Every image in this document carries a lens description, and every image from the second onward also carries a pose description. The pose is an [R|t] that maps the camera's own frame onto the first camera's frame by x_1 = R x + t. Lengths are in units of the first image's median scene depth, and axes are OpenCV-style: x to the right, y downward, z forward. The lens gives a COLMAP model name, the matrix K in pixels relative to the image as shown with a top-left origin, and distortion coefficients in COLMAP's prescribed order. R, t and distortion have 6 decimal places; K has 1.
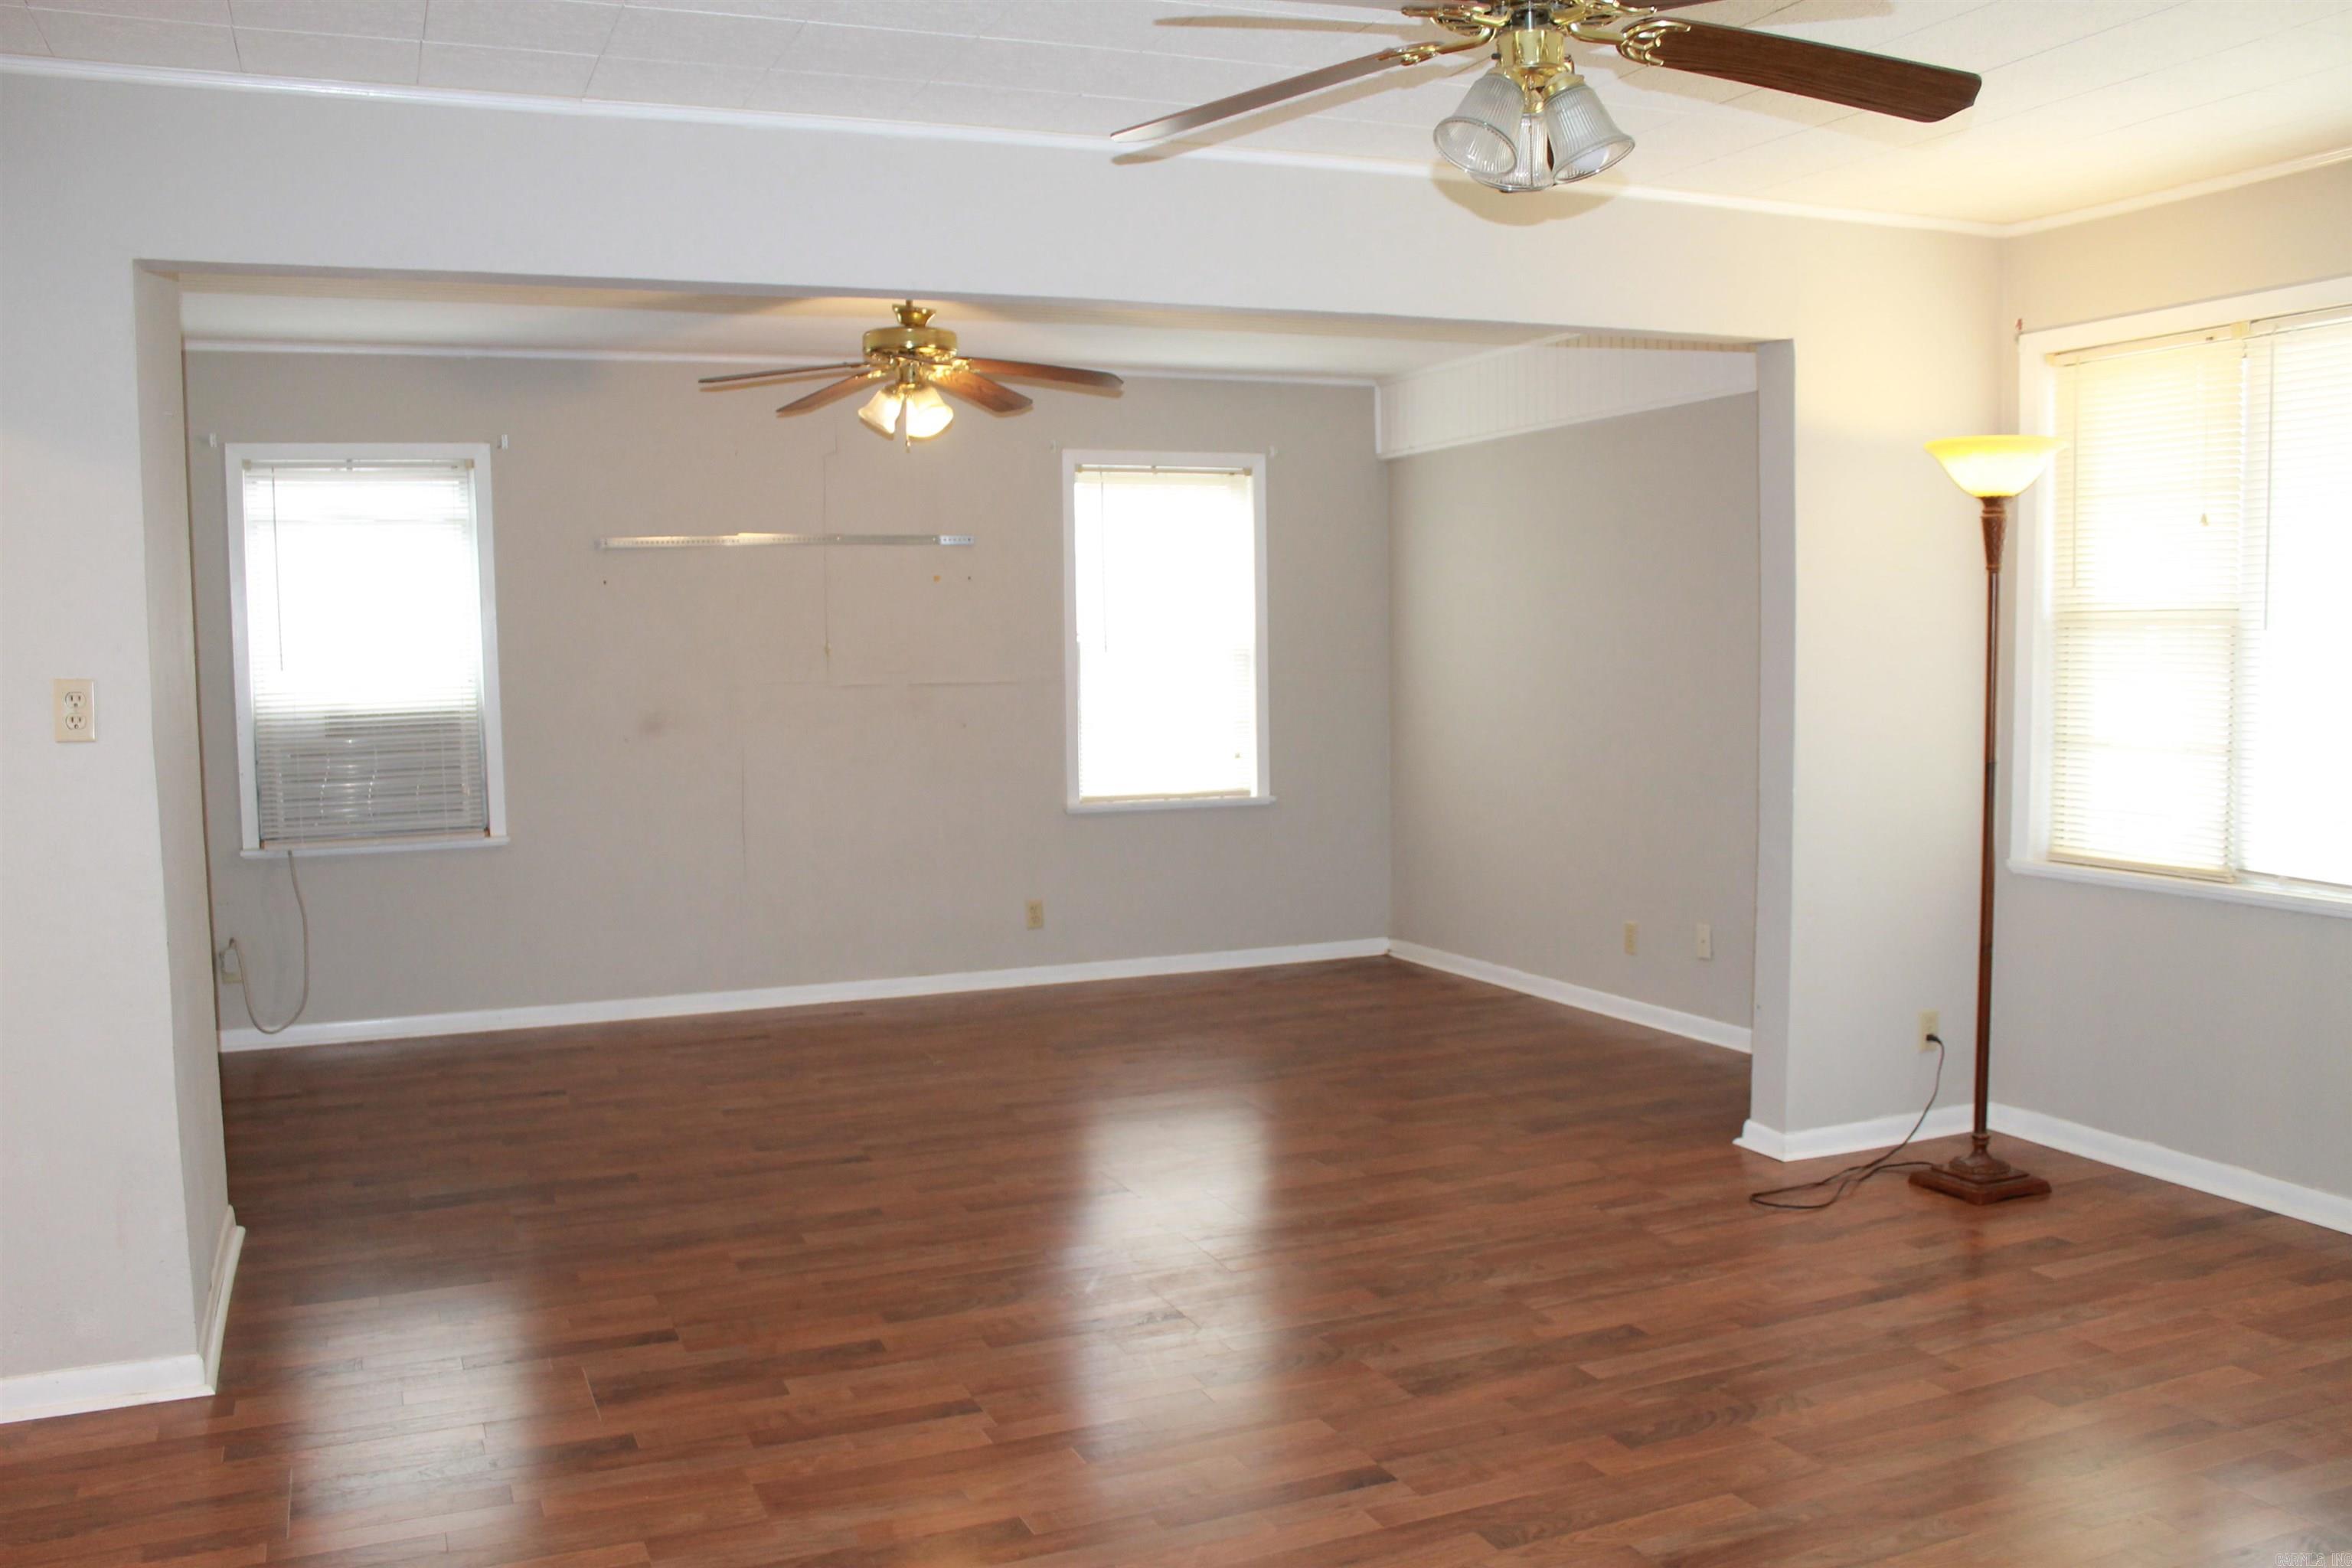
lens RADIAL K [[2001.0, 0, 1183.1], [0, 2001.0, 784.1], [0, 0, 1]] dist [-0.148521, 0.117334]
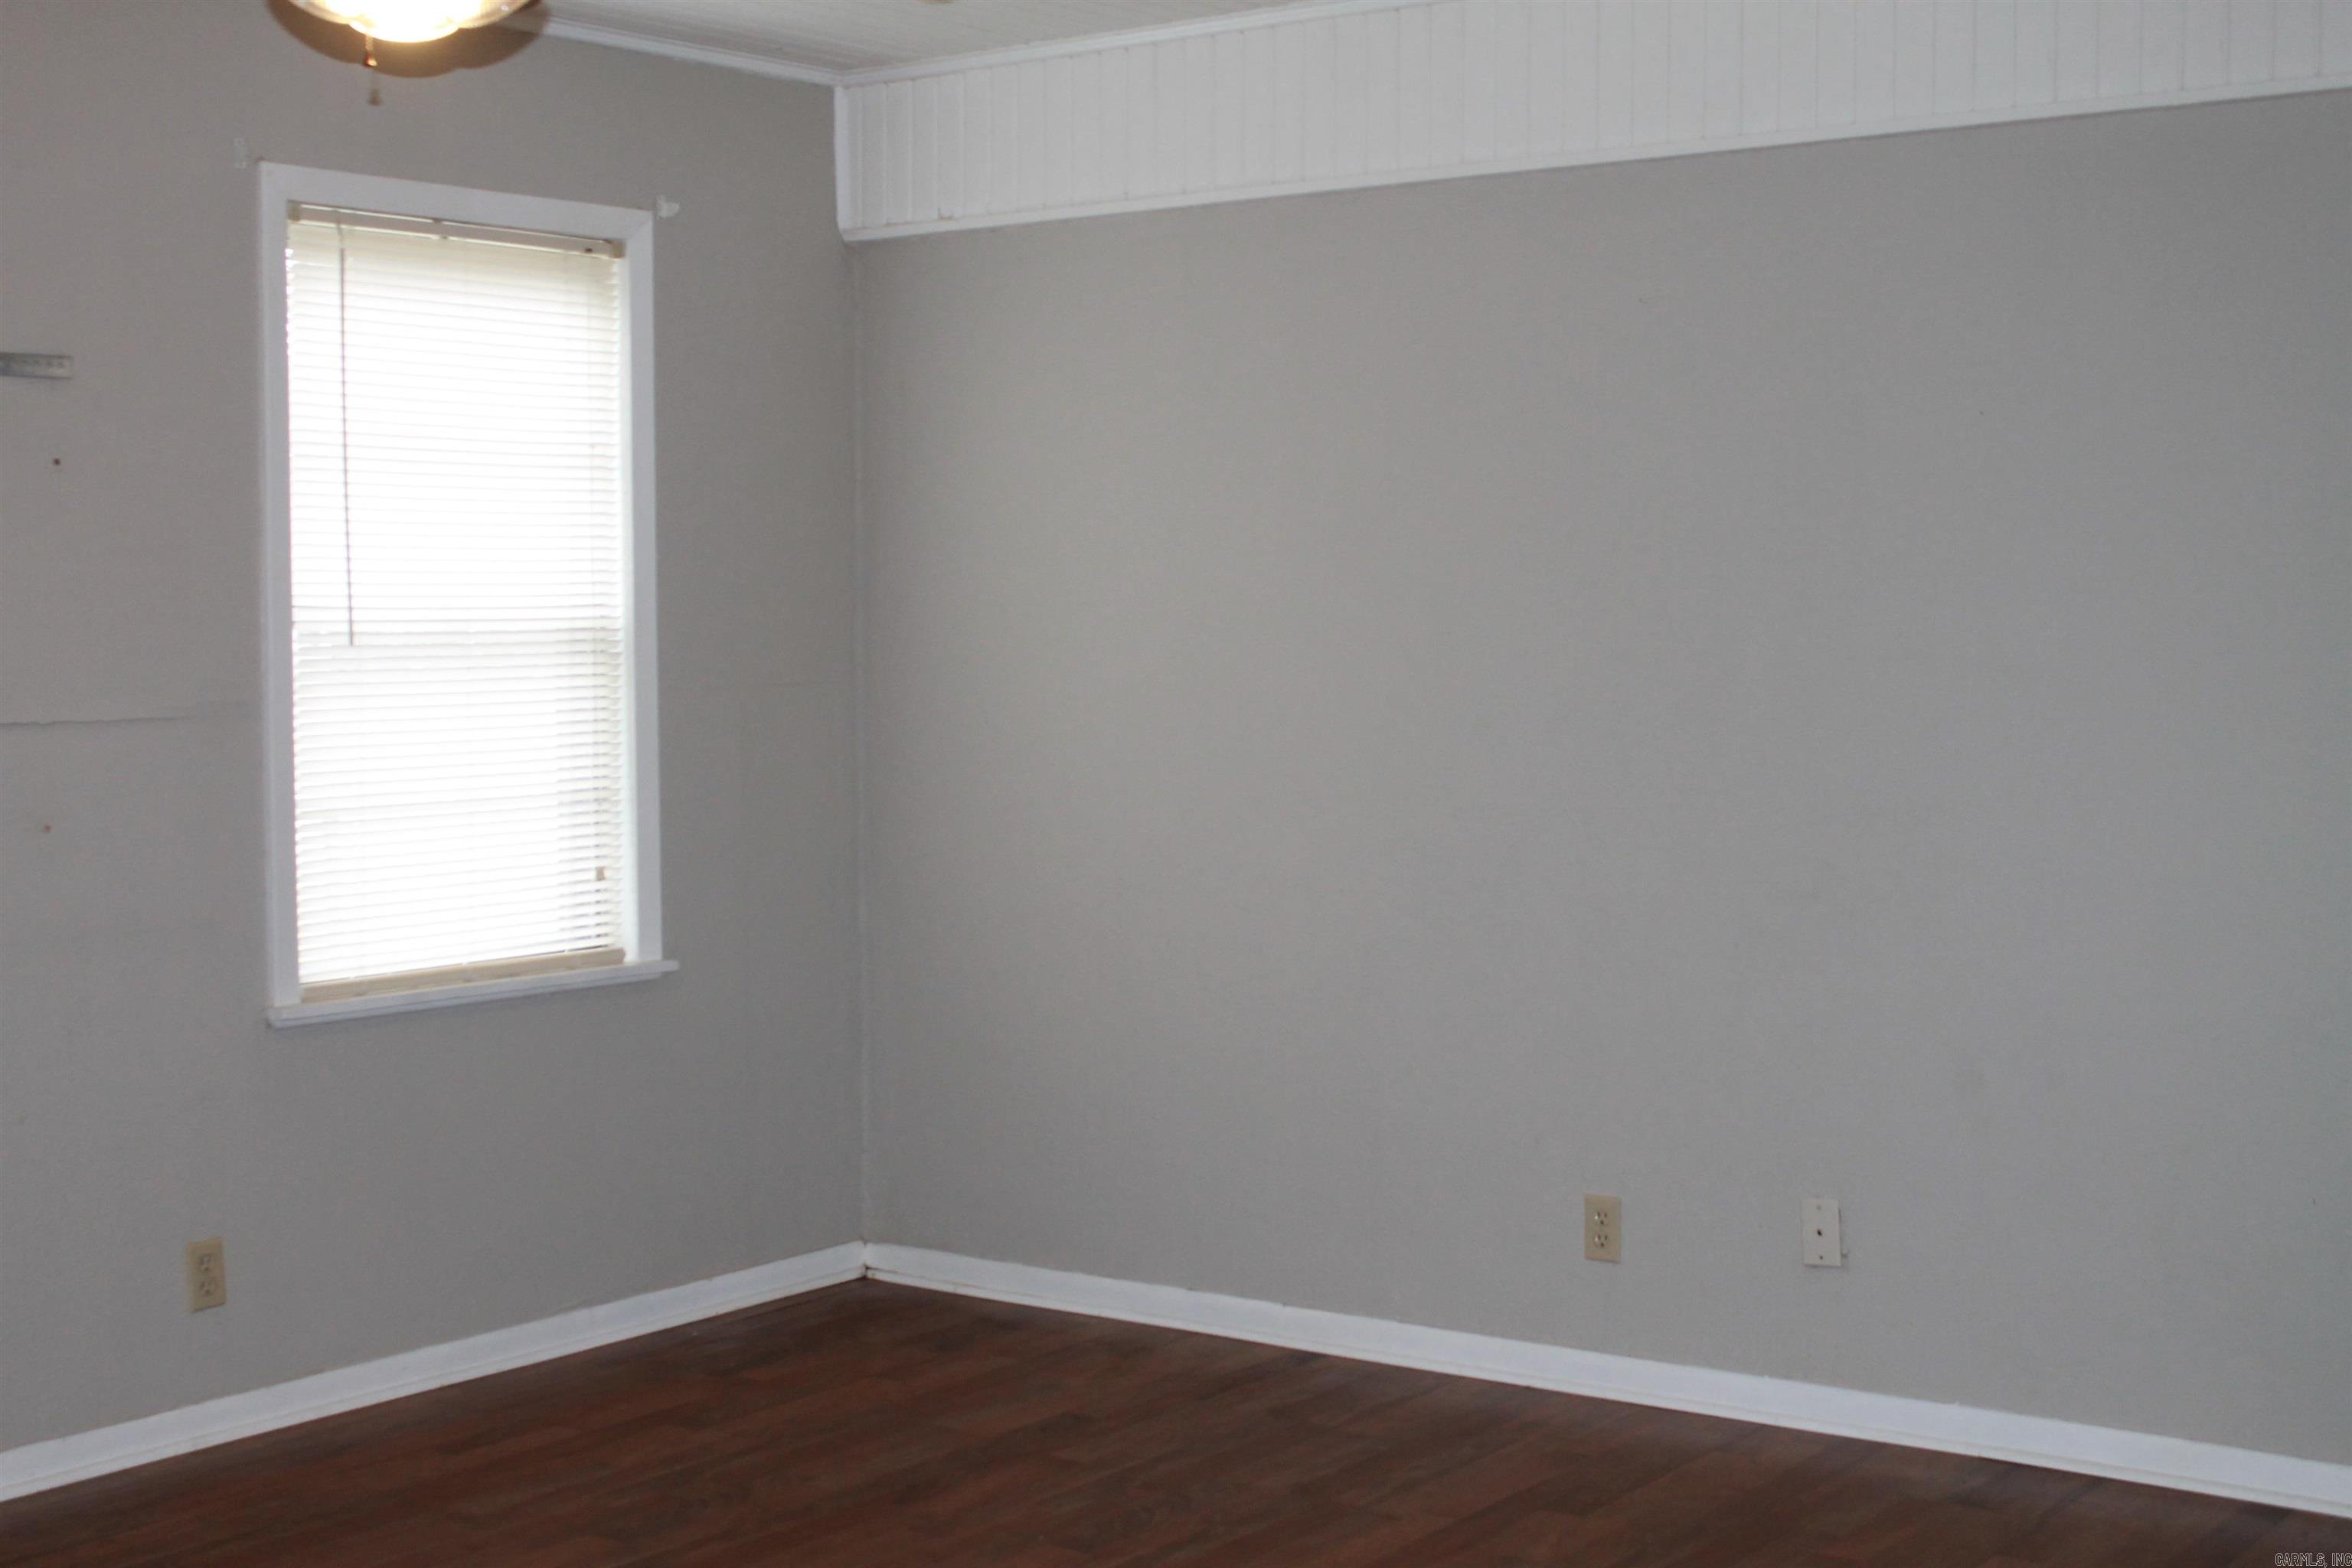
lens RADIAL K [[3134.3, 0, 1176.0], [0, 3134.3, 784.0], [0, 0, 1]] dist [-0.022803, -0.026048]
pose [[0.866493, -0.019123, 0.498824, -0.294986], [0.029232, 0.999495, -0.012462, -0.030627], [-0.498333, 0.025381, 0.866614, 0.443034]]
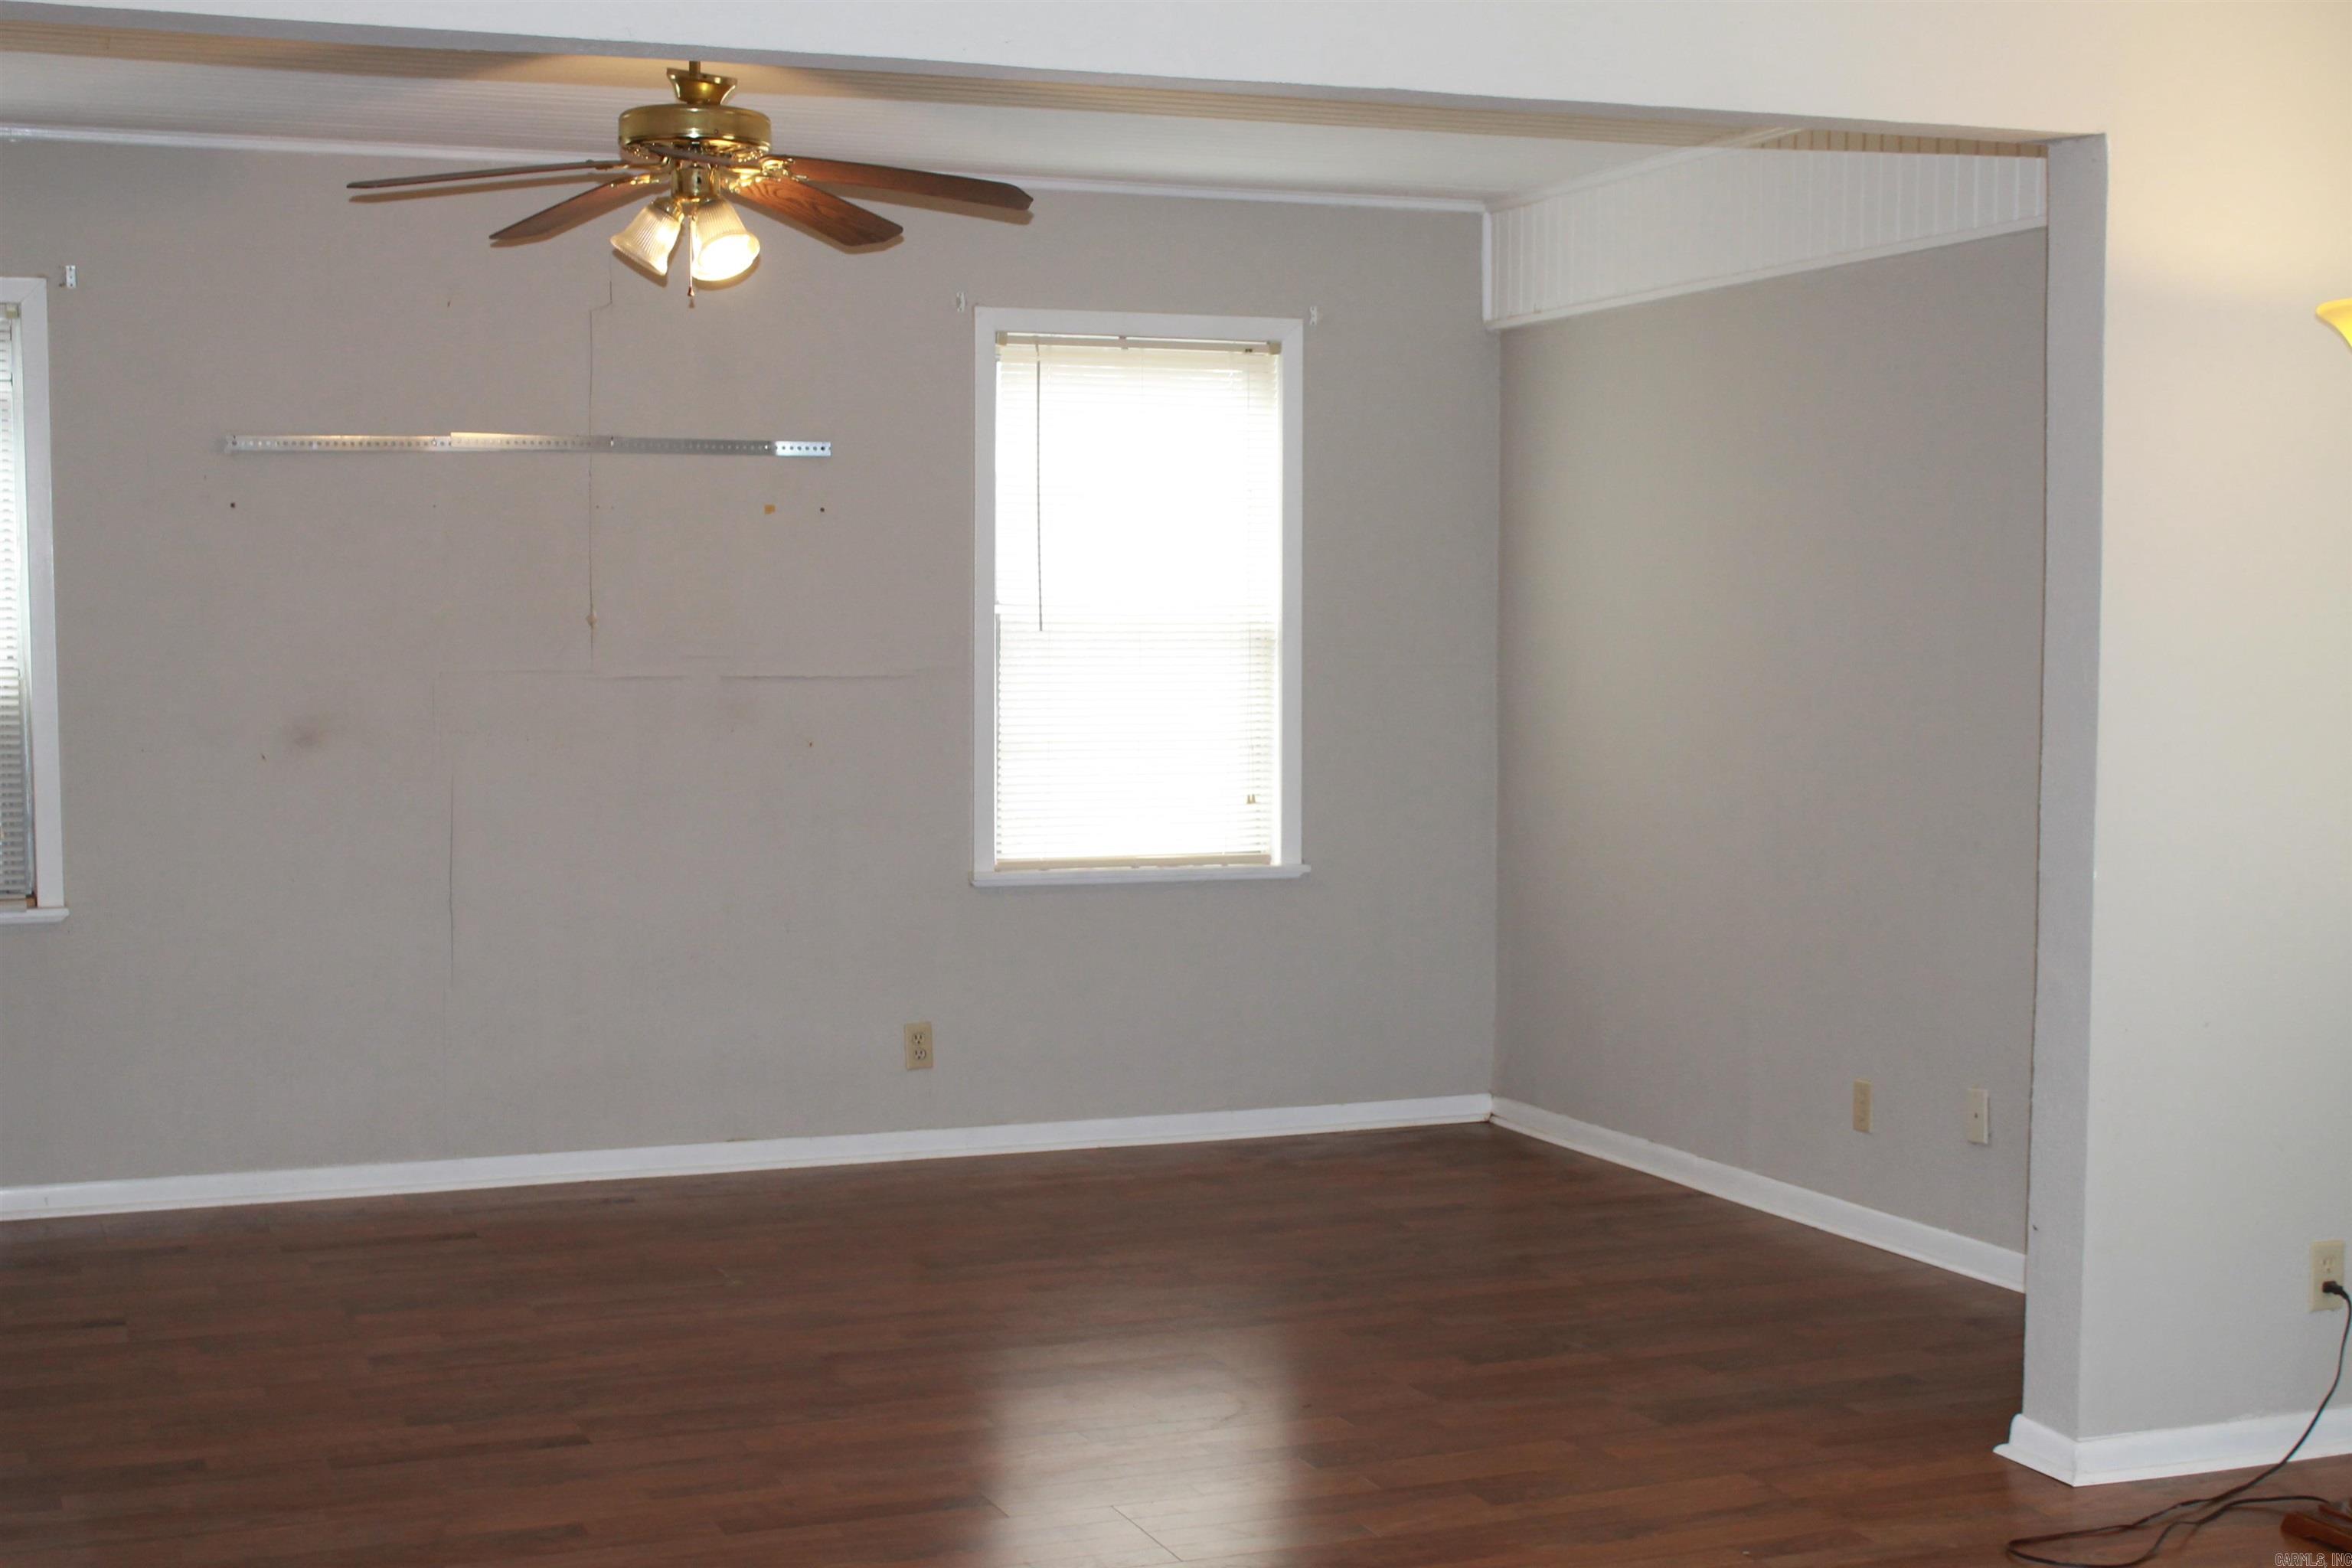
lens RADIAL K [[3134.3, 0, 1176.0], [0, 3134.3, 784.0], [0, 0, 1]] dist [-0.022803, -0.026048]
pose [[0.999429, 0.017595, -0.028838, 0.044417], [-0.018086, 0.999694, -0.016877, -0.002883], [0.028532, 0.017389, 0.999442, 0.021634]]
